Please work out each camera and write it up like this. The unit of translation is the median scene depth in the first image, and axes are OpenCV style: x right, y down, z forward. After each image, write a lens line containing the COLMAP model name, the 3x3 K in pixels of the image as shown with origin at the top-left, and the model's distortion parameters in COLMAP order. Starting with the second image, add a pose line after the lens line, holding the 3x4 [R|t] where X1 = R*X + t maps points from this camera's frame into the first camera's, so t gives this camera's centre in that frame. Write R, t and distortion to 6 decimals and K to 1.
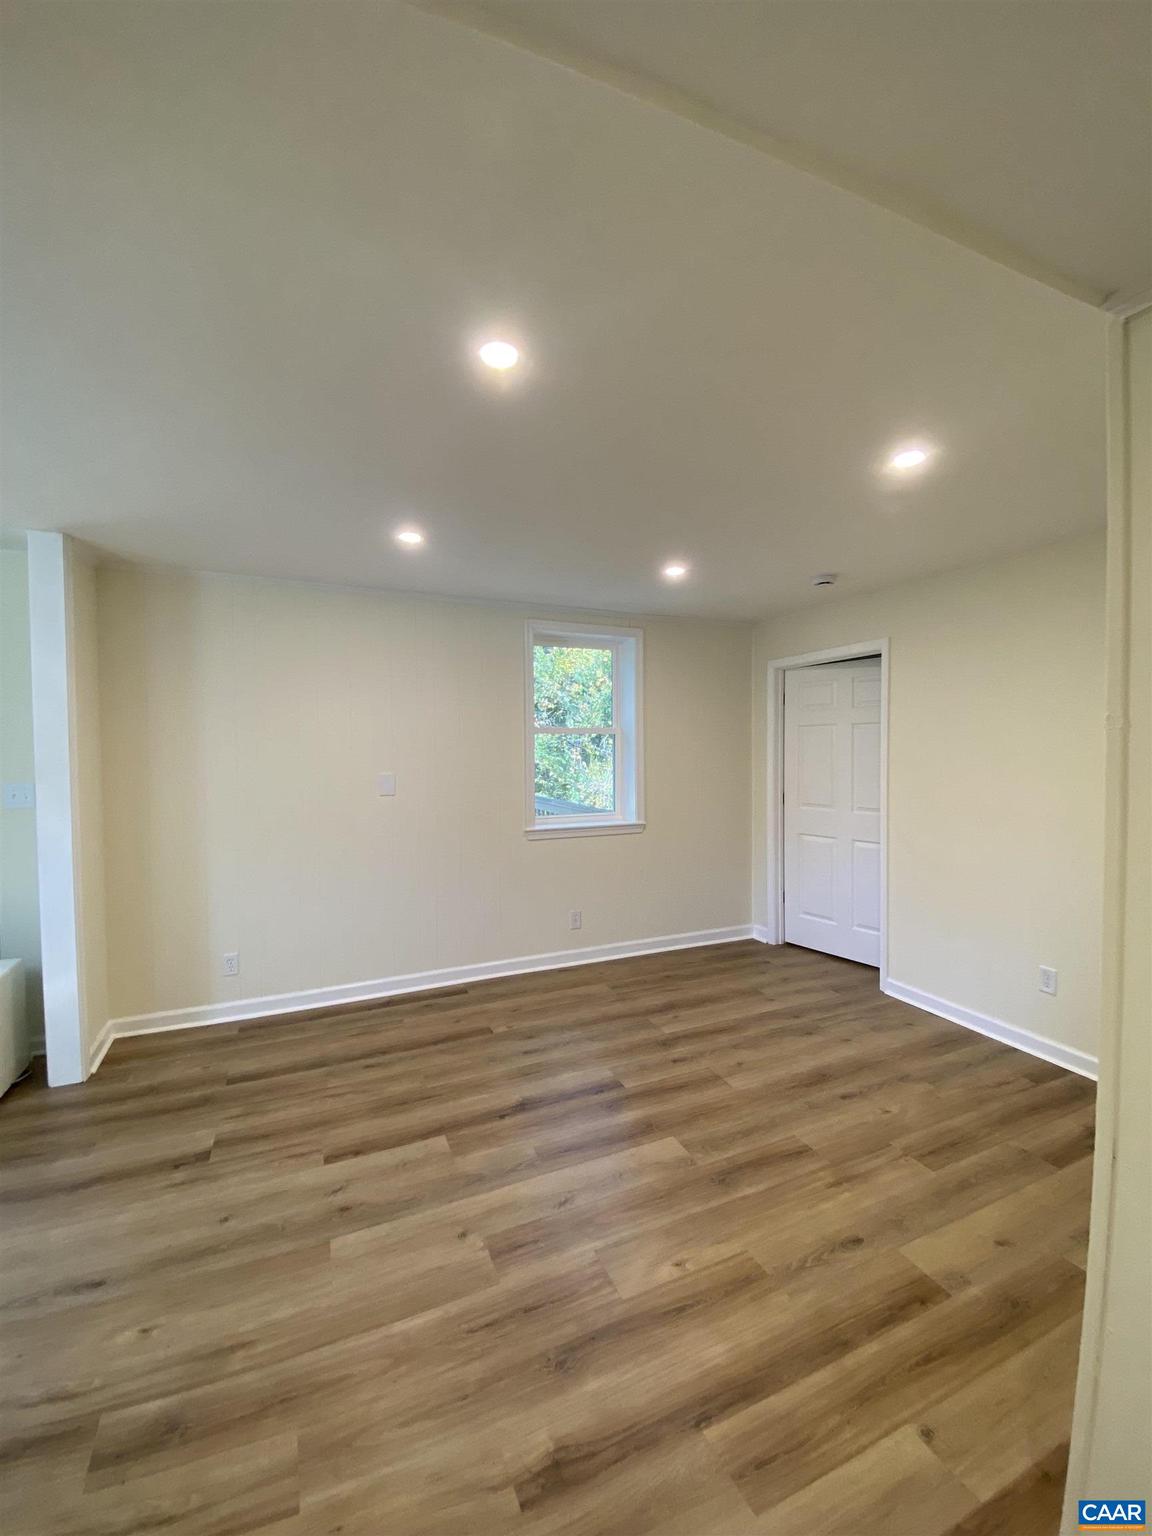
lens RADIAL K [[625.2, 0, 572.2], [0, 625.2, 773.4], [0, 0, 1]] dist [0.013849, -0.017748]
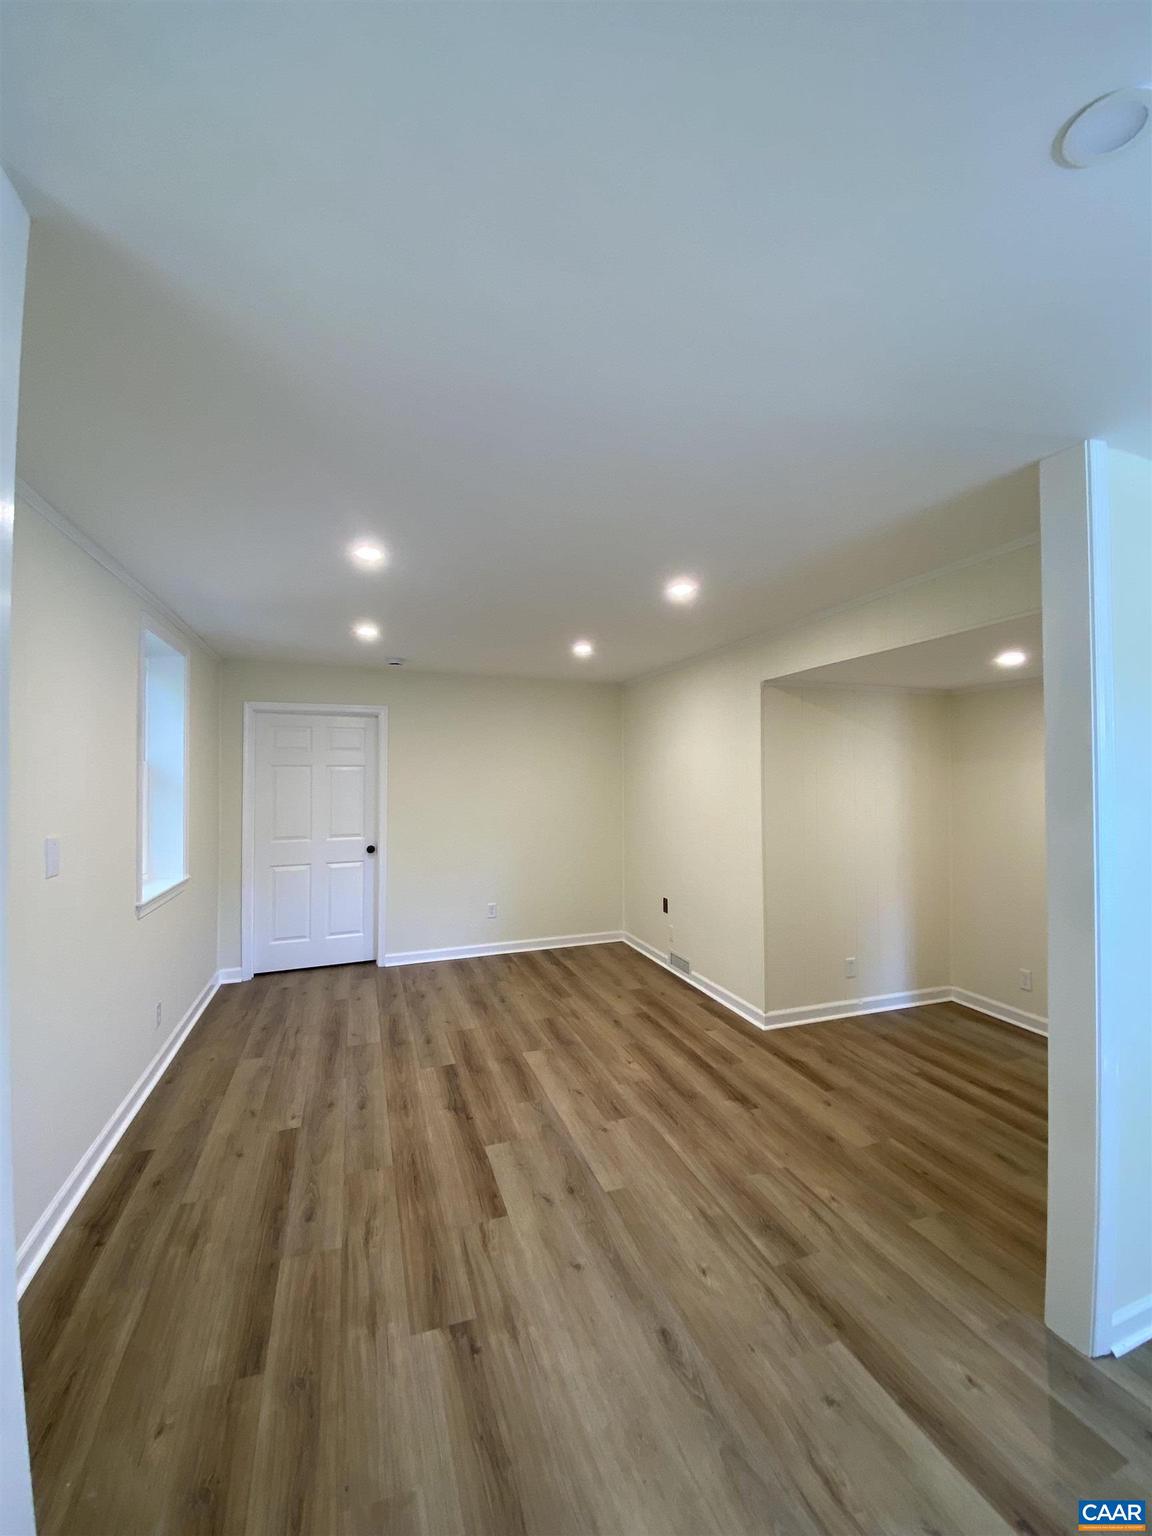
lens RADIAL K [[625.2, 0, 572.2], [0, 625.2, 773.4], [0, 0, 1]] dist [0.013849, -0.017748]
pose [[0.080741, 0.006611, 0.996713, -1.202136], [0.054835, 0.998434, -0.011064, -0.042987], [-0.995226, 0.055548, 0.080252, 0.685666]]
